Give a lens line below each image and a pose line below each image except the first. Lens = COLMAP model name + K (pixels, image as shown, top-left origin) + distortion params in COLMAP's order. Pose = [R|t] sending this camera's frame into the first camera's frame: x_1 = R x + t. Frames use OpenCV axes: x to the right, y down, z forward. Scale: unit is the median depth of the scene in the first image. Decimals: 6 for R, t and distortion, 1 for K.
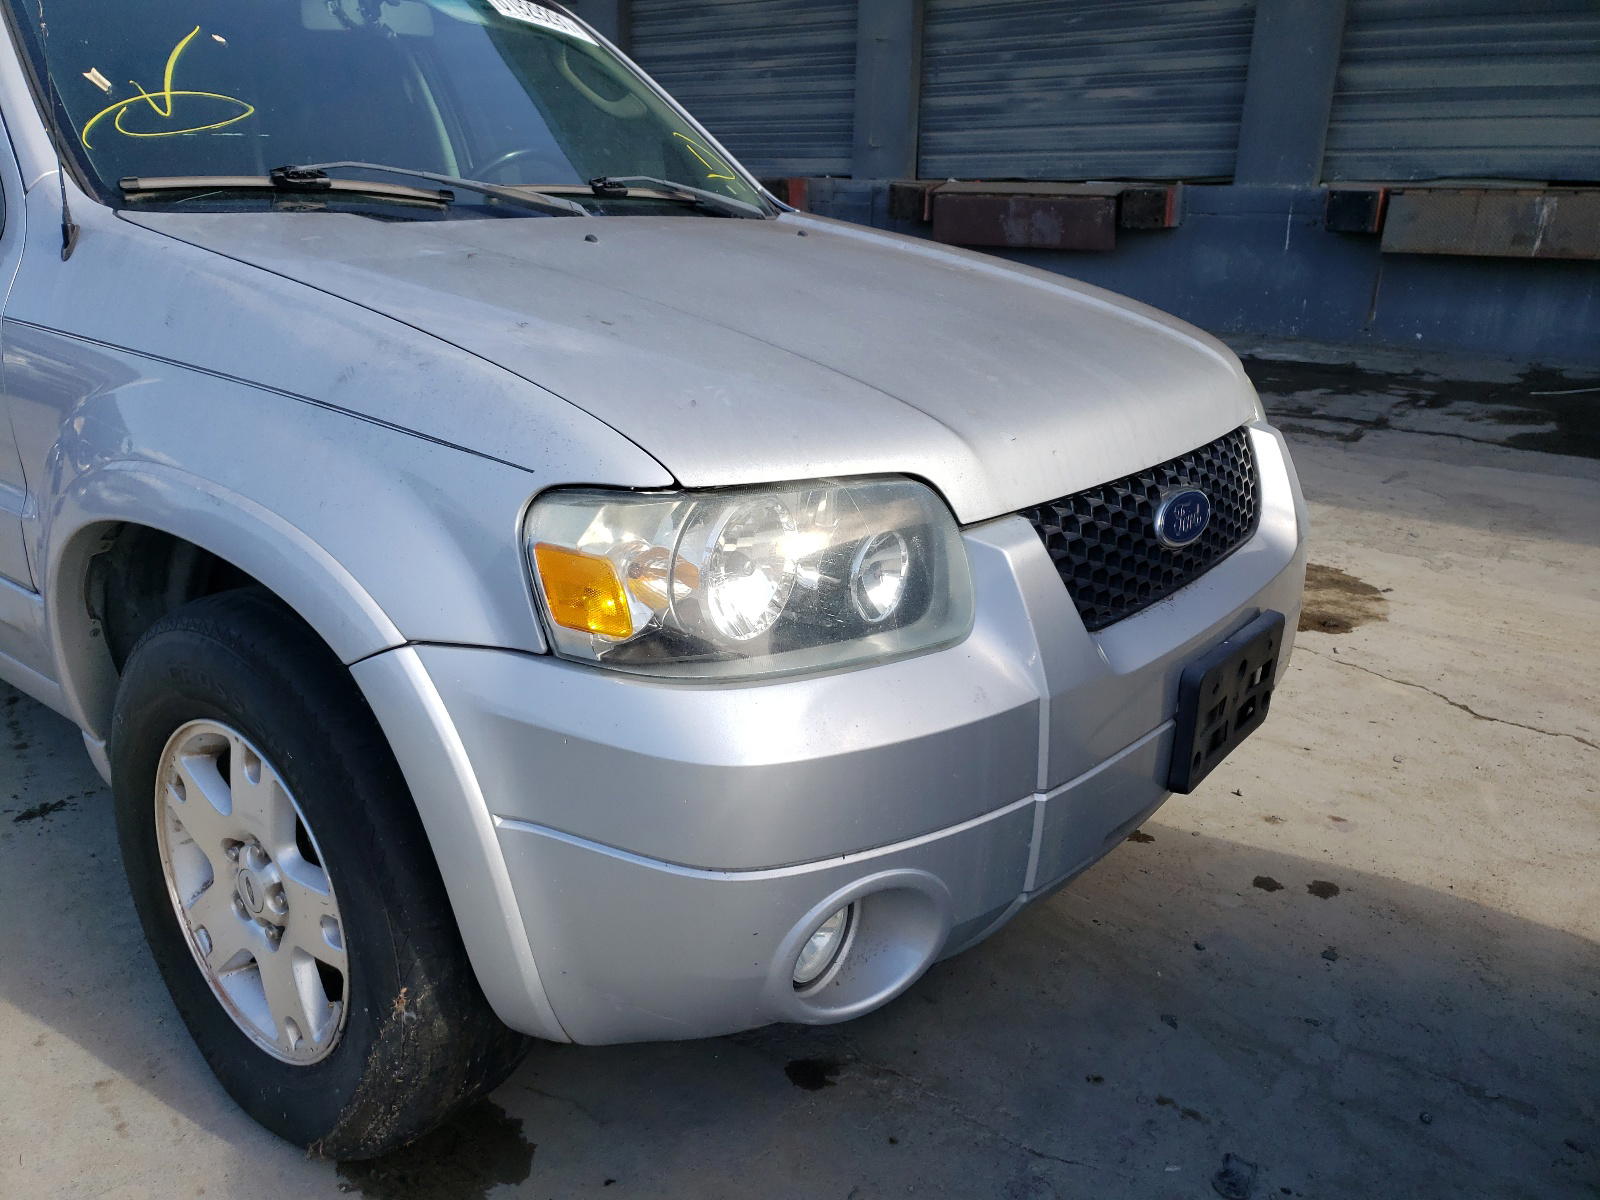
lens RADIAL K [[1237.7, 0, 794.6], [0, 1237.7, 536.3], [0, 0, 1]] dist [0.056944, -0.009274]
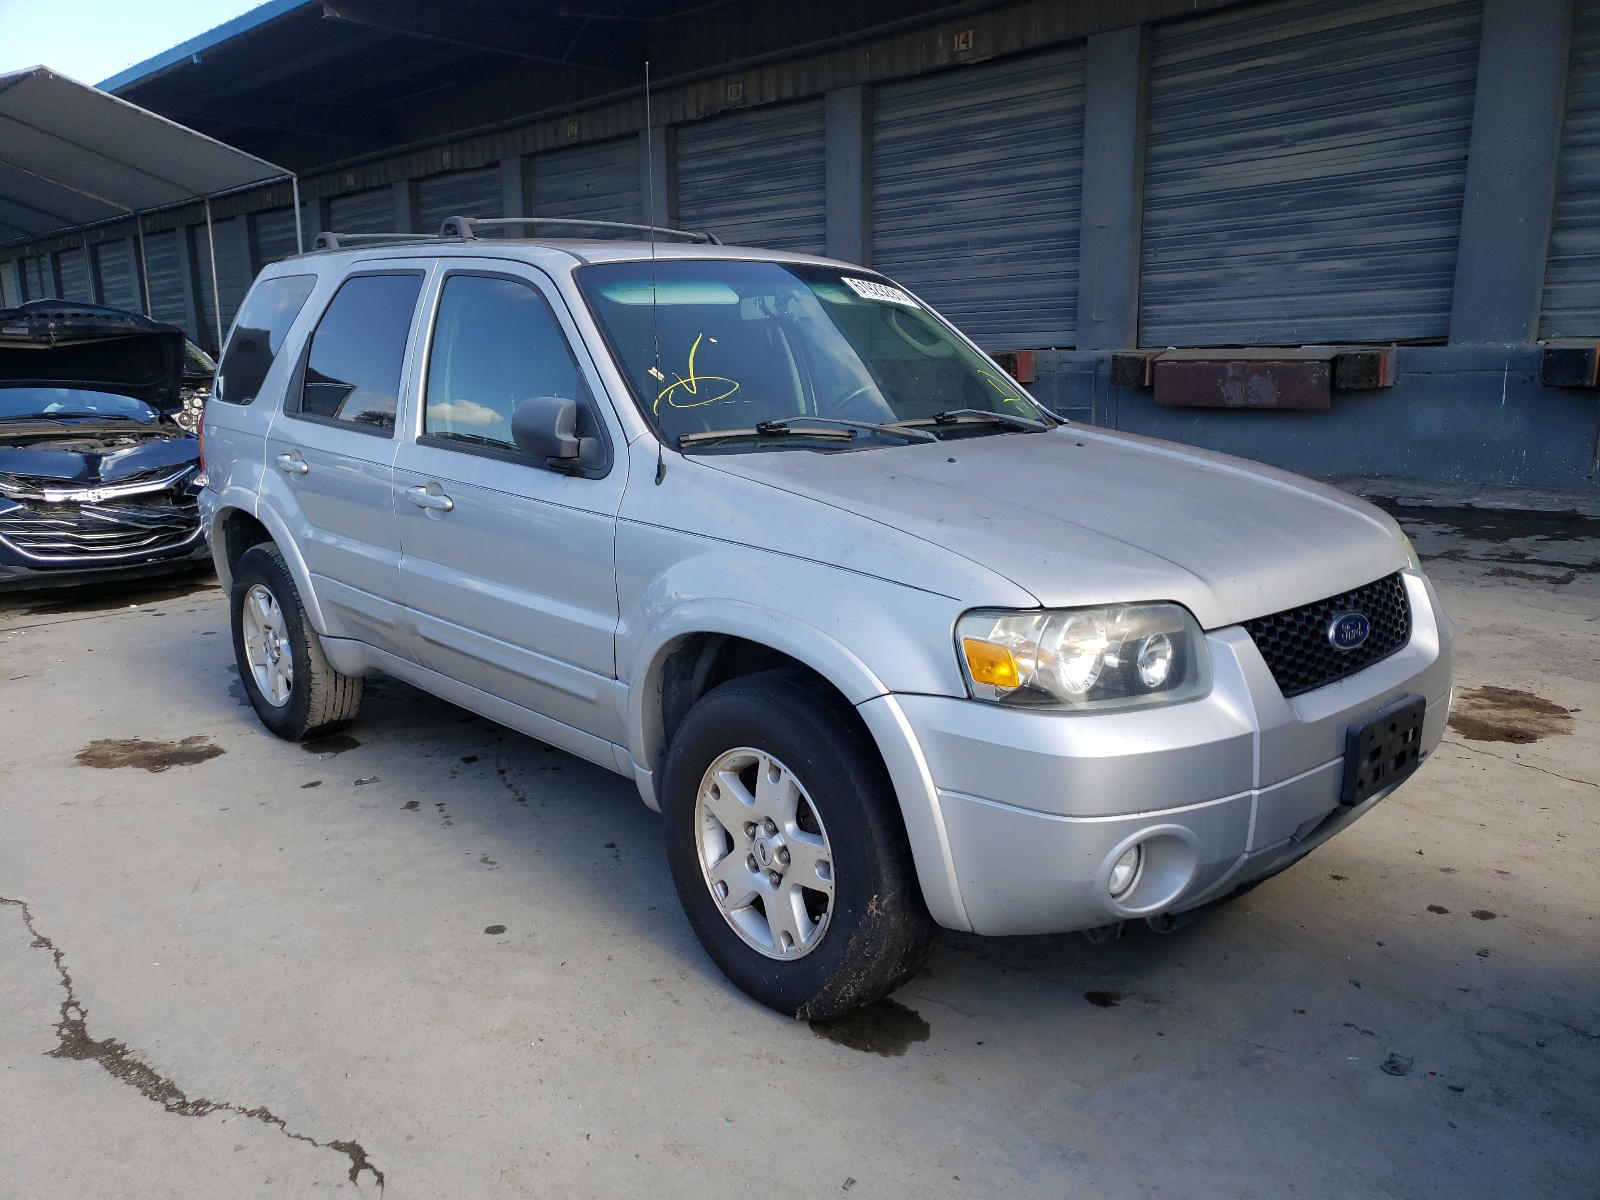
lens RADIAL K [[1210.4, 0, 800.0], [0, 1210.4, 600.0], [0, 0, 1]] dist [0.041794, -0.000914]
pose [[0.985722, -0.004968, -0.168307, -0.072458], [-0.006376, 0.997746, -0.066794, 0.034801], [0.168259, 0.066913, 0.983469, -0.412976]]
